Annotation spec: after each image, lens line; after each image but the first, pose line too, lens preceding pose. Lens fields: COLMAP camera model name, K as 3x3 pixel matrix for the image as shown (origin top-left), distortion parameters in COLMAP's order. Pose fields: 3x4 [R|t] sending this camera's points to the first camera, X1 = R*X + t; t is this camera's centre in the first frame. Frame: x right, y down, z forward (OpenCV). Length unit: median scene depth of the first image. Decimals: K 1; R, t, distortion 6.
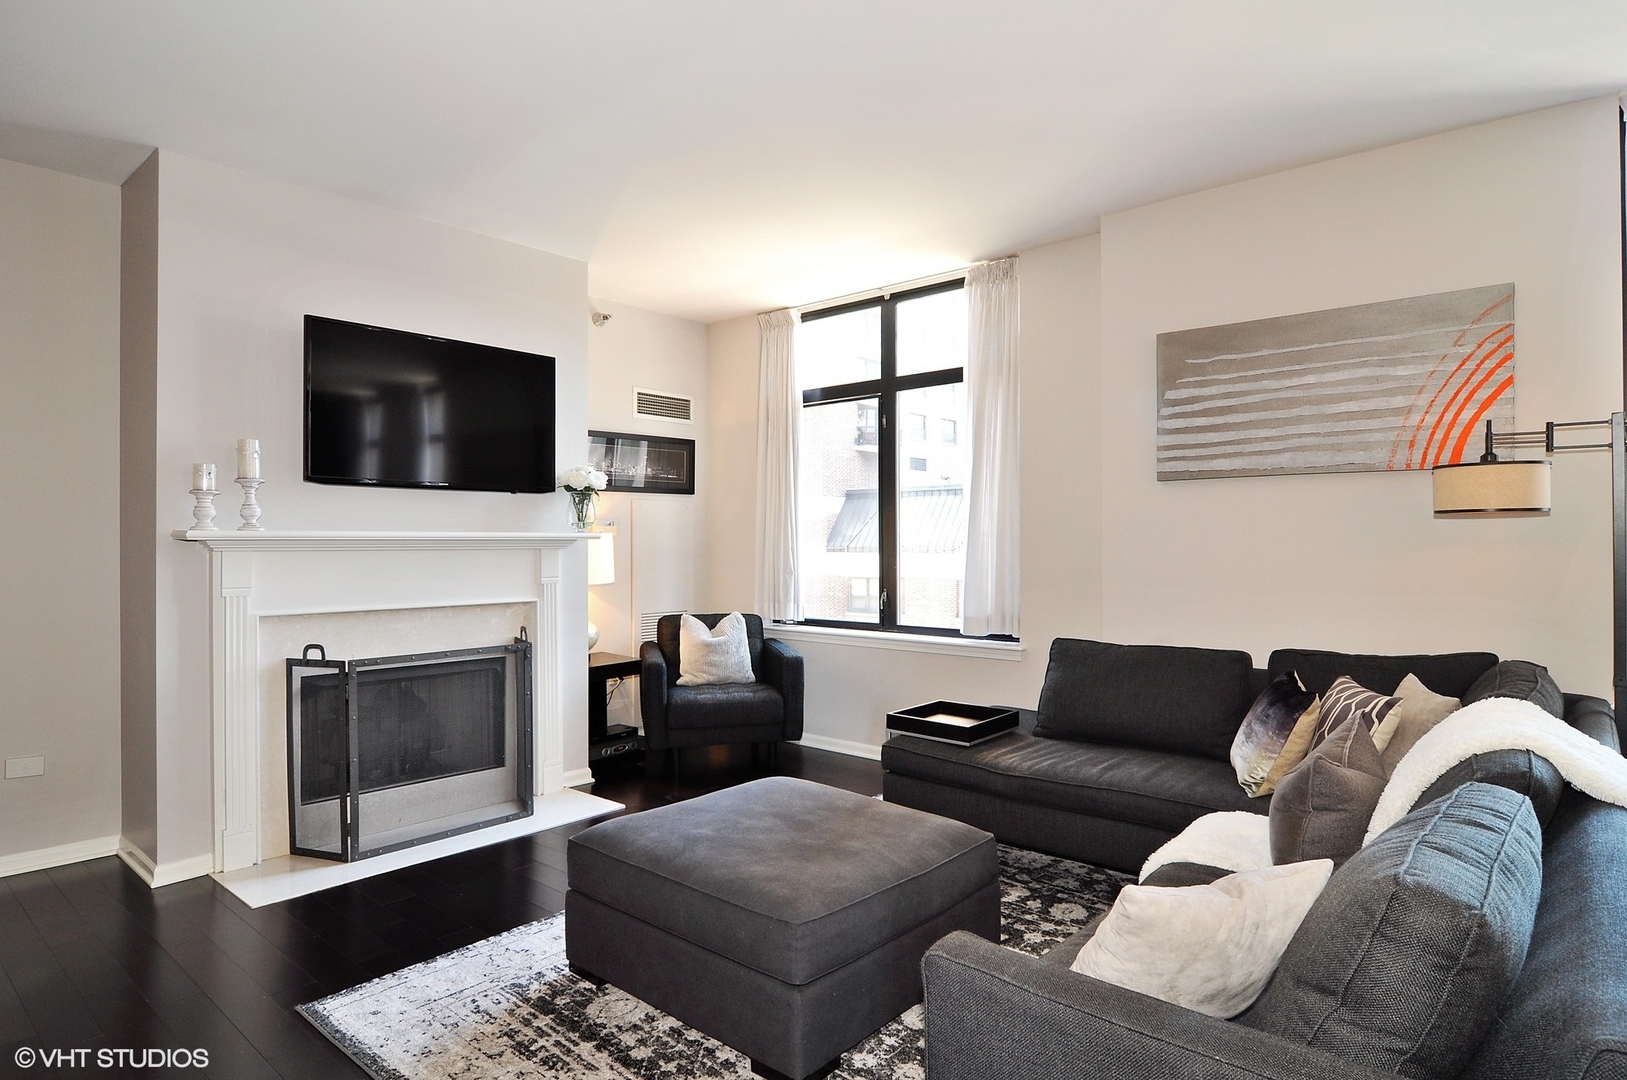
lens RADIAL K [[913.1, 0, 805.4], [0, 913.1, 548.1], [0, 0, 1]] dist [-0.002411, -0.000716]
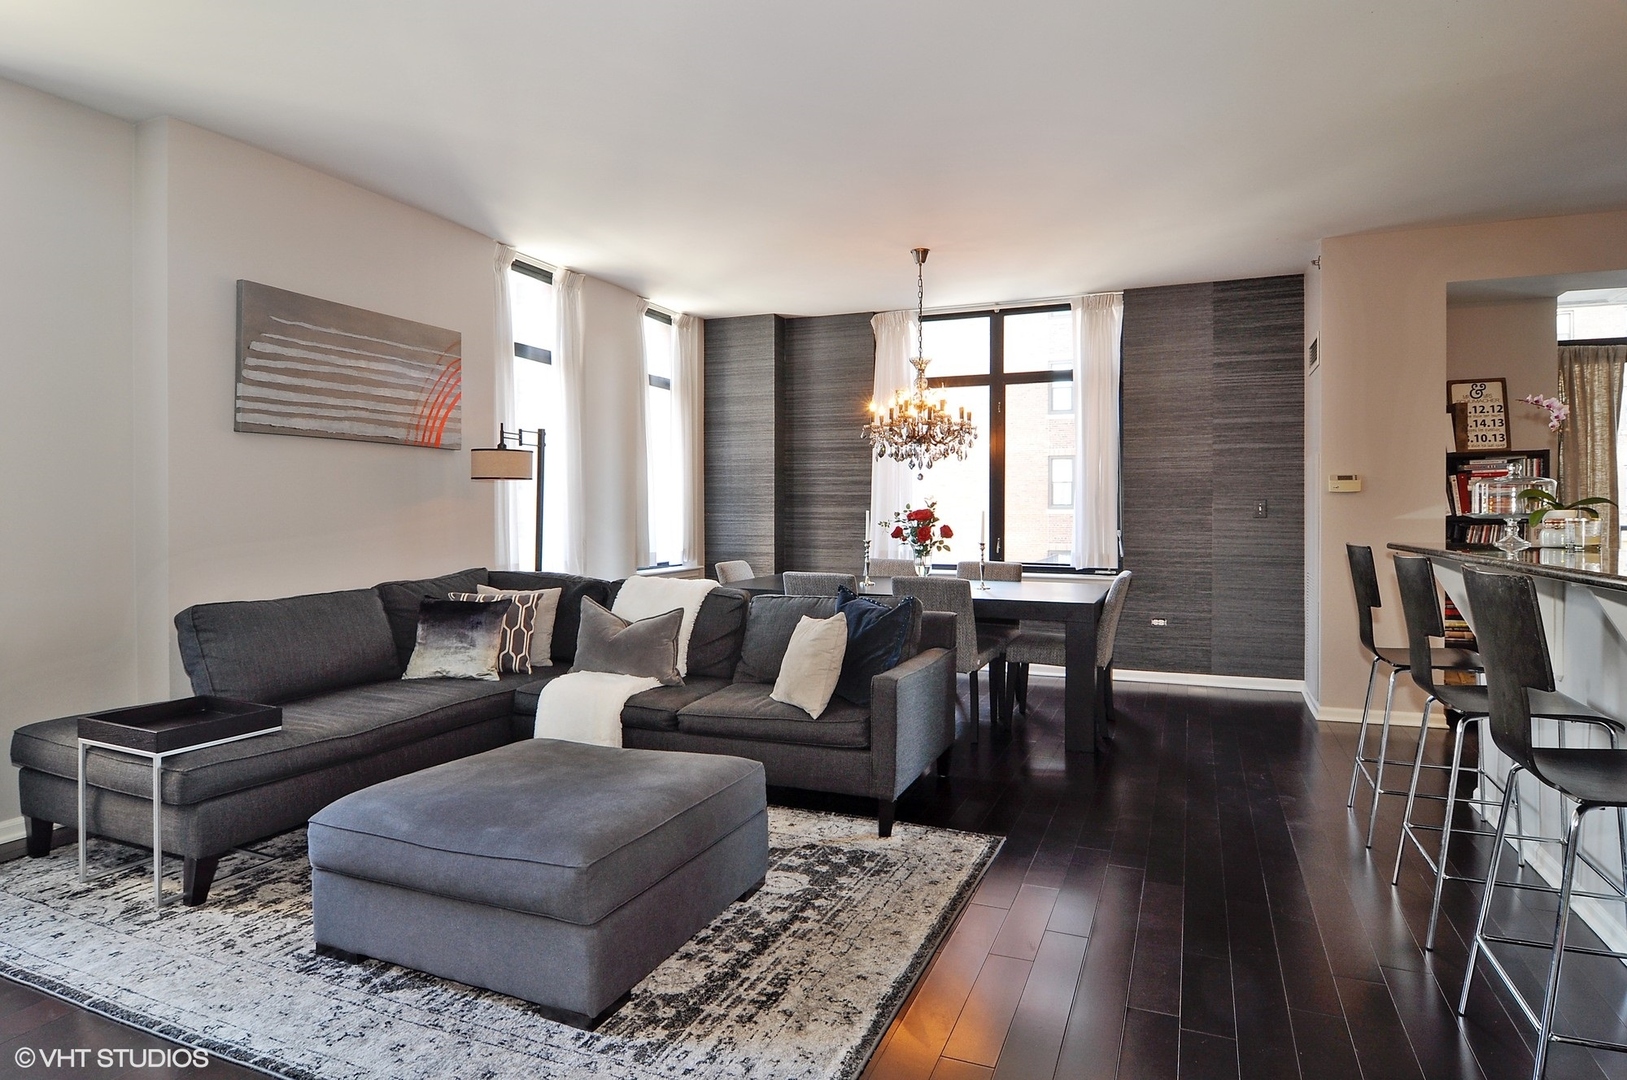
lens RADIAL K [[913.1, 0, 805.4], [0, 913.1, 548.1], [0, 0, 1]] dist [-0.002411, -0.000716]
pose [[-0.312253, -0.042238, 0.949060, -0.832497], [0.004226, 0.998939, 0.045848, 0.009015], [-0.949990, 0.018327, -0.311743, 0.847564]]
